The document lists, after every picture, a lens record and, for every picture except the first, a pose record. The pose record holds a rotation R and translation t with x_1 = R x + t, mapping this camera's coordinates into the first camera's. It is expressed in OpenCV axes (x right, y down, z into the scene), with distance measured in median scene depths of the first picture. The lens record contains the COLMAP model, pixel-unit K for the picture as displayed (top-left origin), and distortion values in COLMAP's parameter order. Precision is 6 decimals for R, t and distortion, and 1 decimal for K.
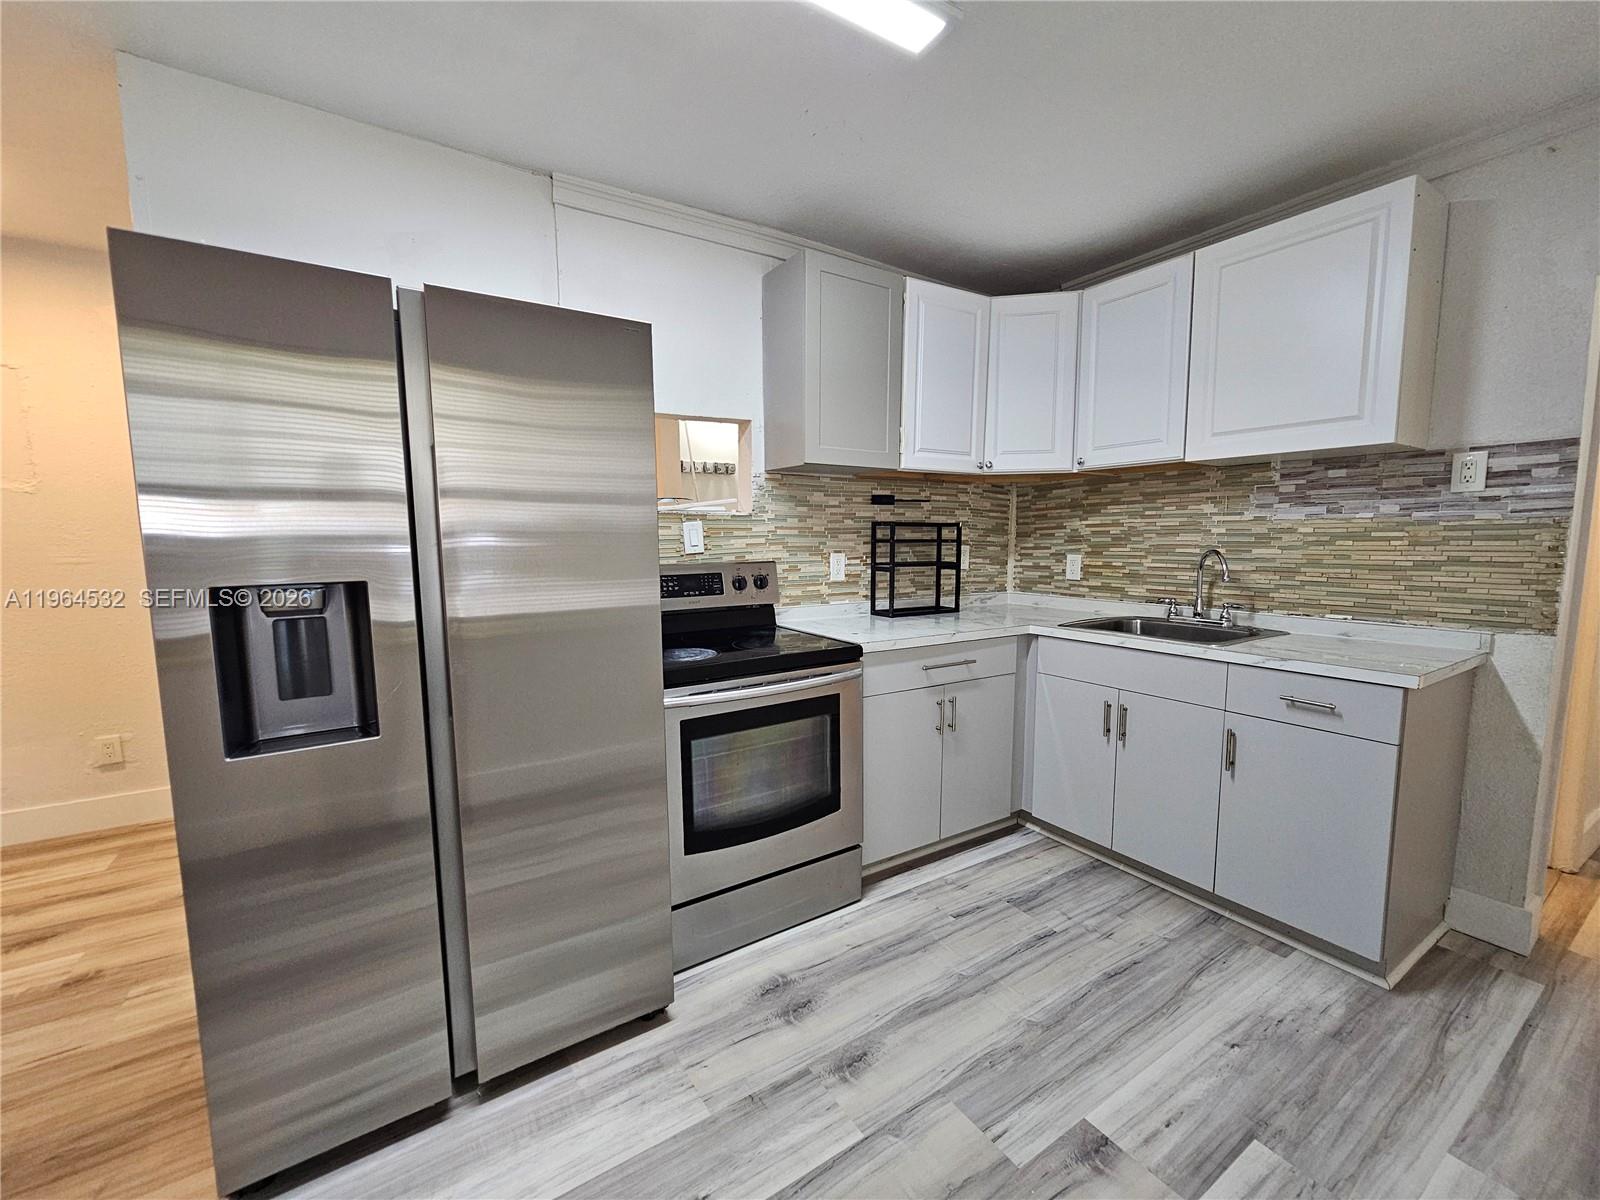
lens RADIAL K [[654.7, 0, 809.0], [0, 654.7, 605.1], [0, 0, 1]] dist [-0.003308, 0.002191]
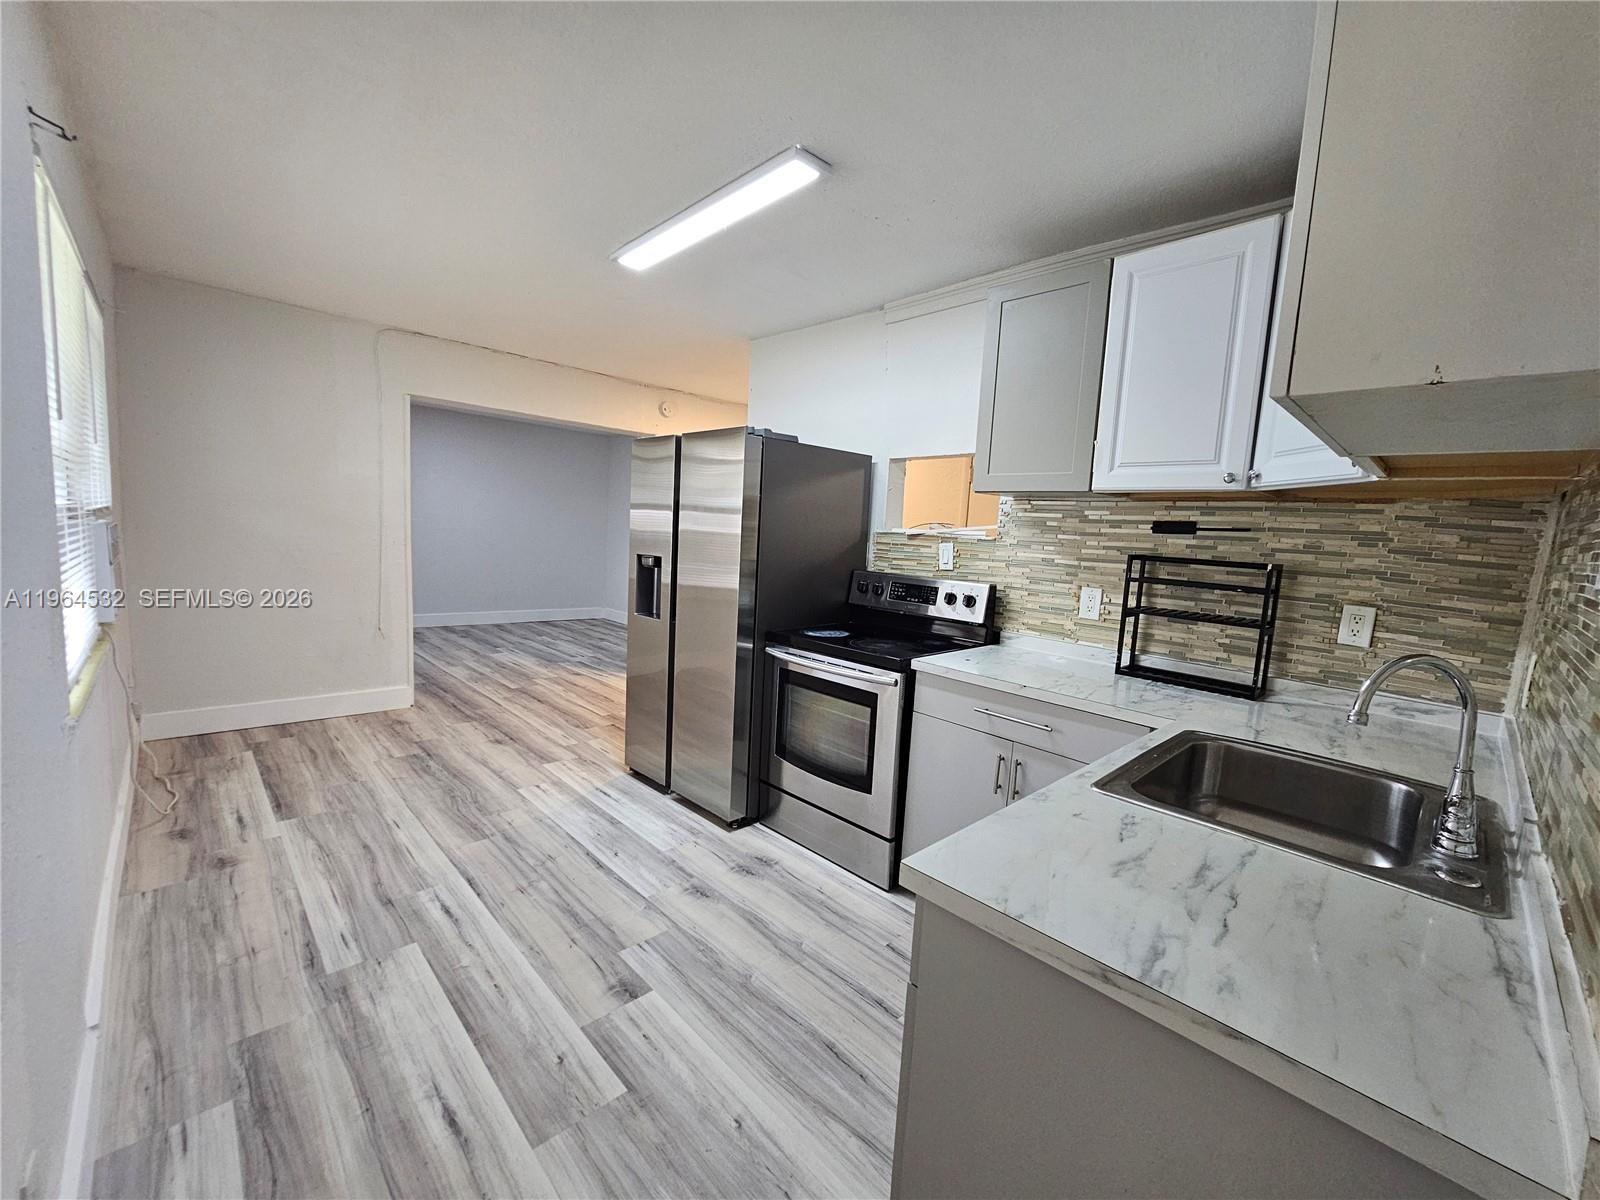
lens RADIAL K [[654.7, 0, 803.3], [0, 654.7, 602.9], [0, 0, 1]] dist [-0.003308, 0.002191]
pose [[0.188540, 0.126166, -0.973927, 1.165365], [-0.157382, 0.982778, 0.096845, -0.117143], [0.969373, 0.135020, 0.205150, 0.635757]]
